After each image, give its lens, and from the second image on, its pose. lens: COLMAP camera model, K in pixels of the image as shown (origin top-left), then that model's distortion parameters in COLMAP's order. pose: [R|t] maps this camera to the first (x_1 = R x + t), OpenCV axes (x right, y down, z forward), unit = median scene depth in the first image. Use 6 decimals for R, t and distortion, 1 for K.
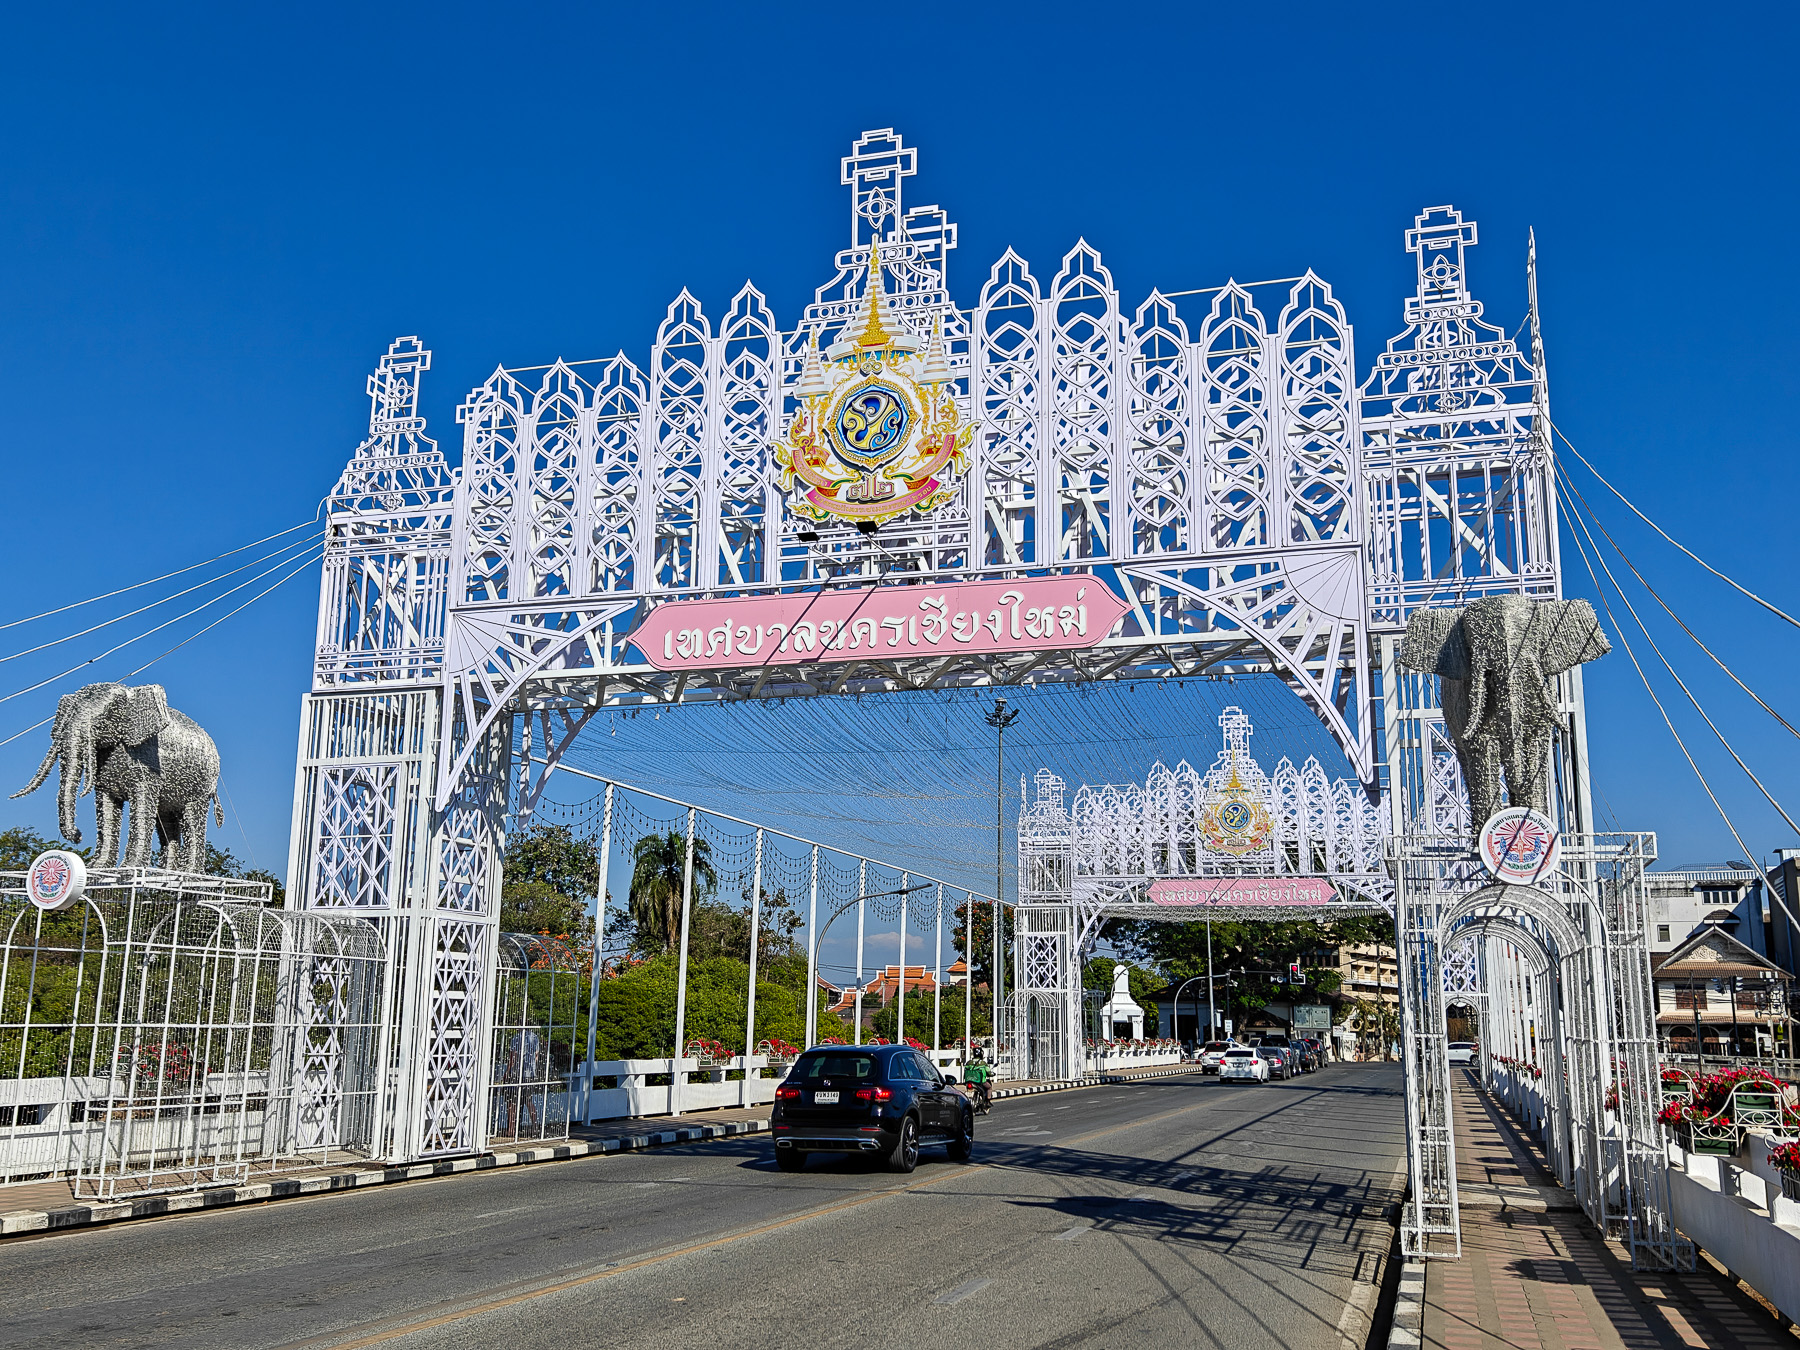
lens RADIAL K [[1692.8, 0, 902.9], [0, 1692.8, 686.7], [0, 0, 1]] dist [0.081668, 0.000000]
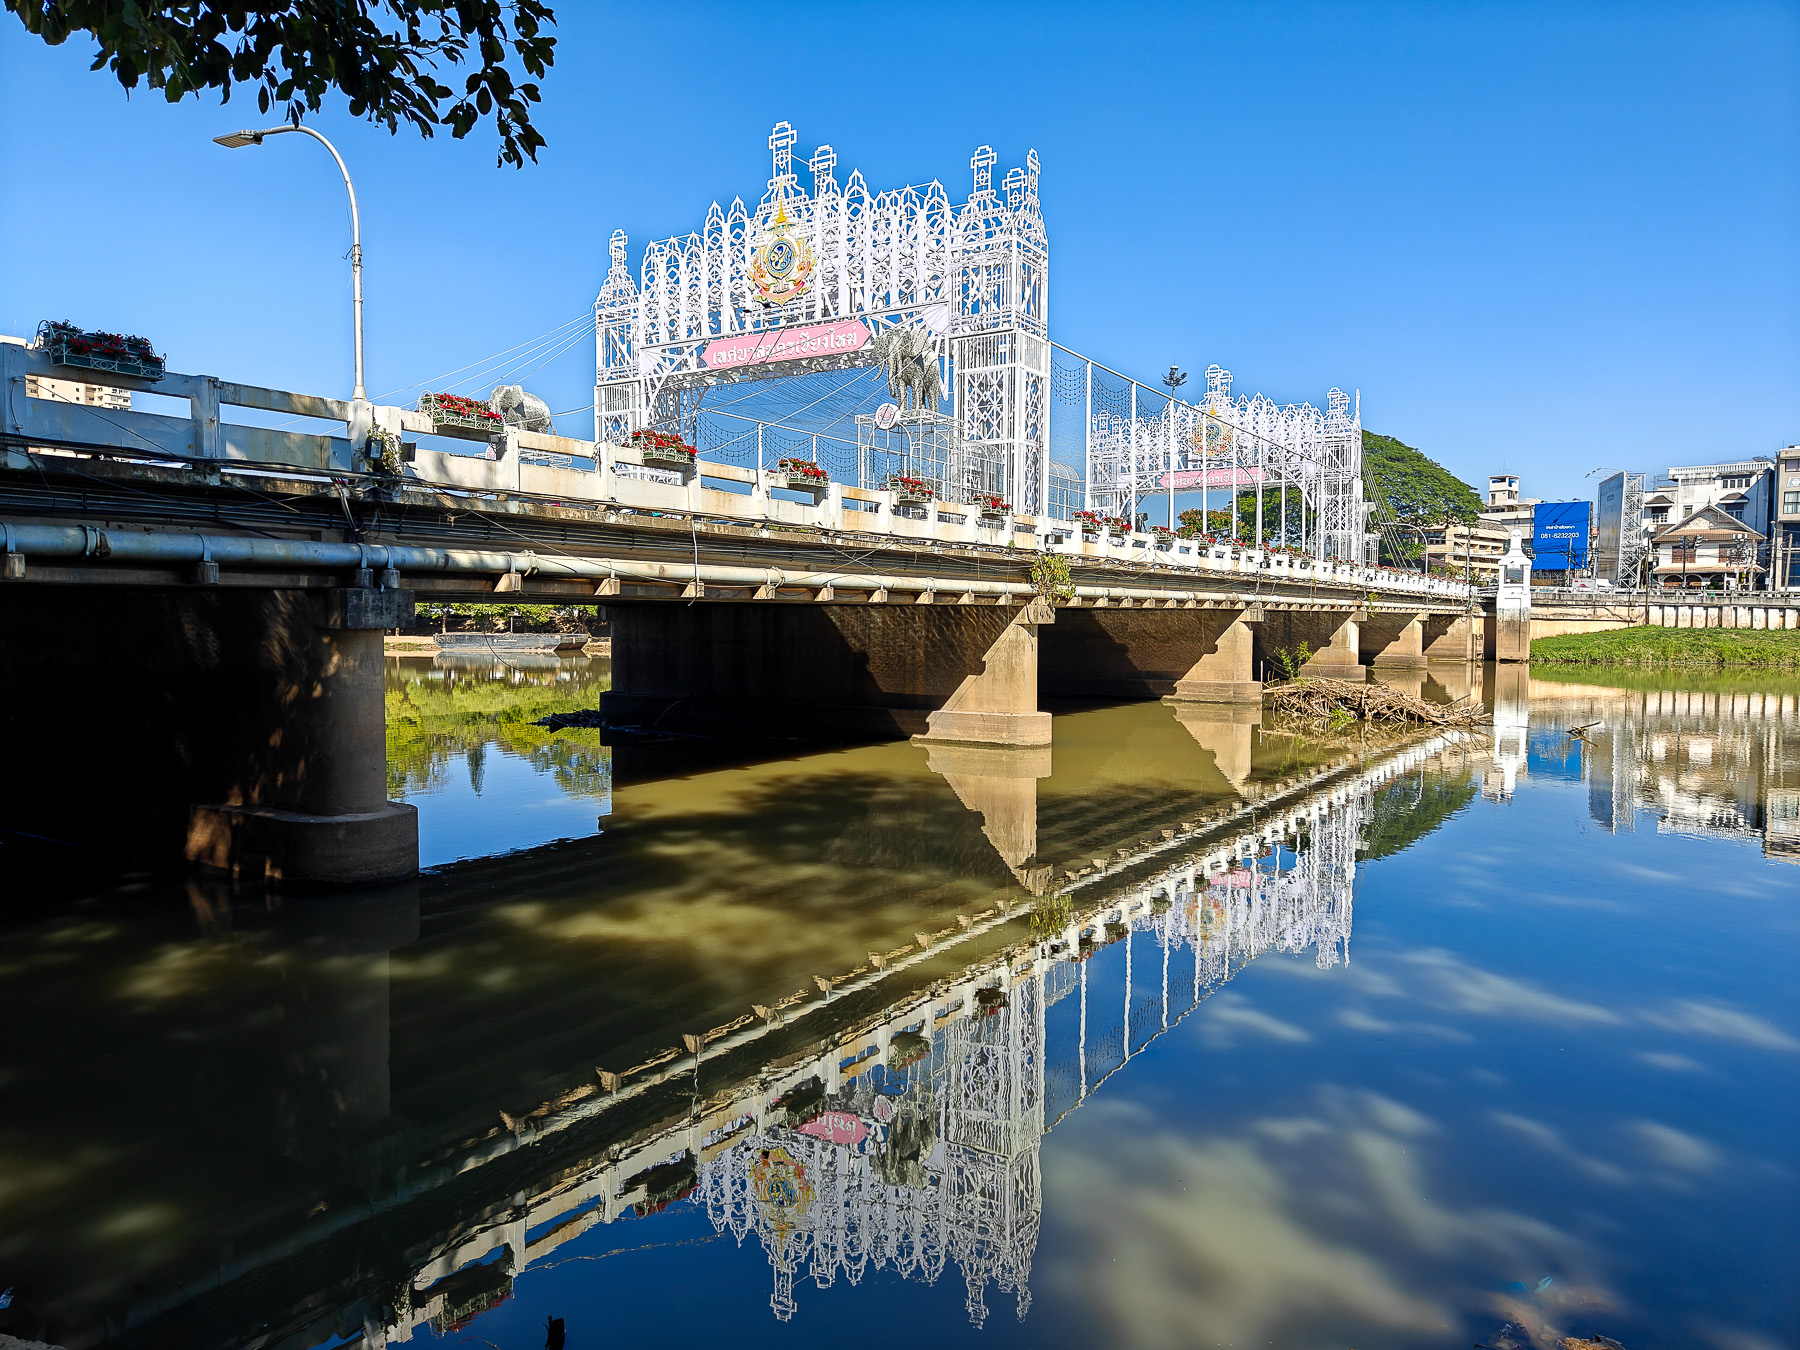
lens RADIAL K [[1217.6, 0, 895.8], [0, 1217.6, 669.3], [0, 0, 1]] dist [0.022347, -0.000174]
pose [[0.961067, 0.011918, -0.276060, 0.594210], [0.054524, 0.971247, 0.231748, 0.017201], [0.270884, -0.237777, 0.932783, -0.671737]]
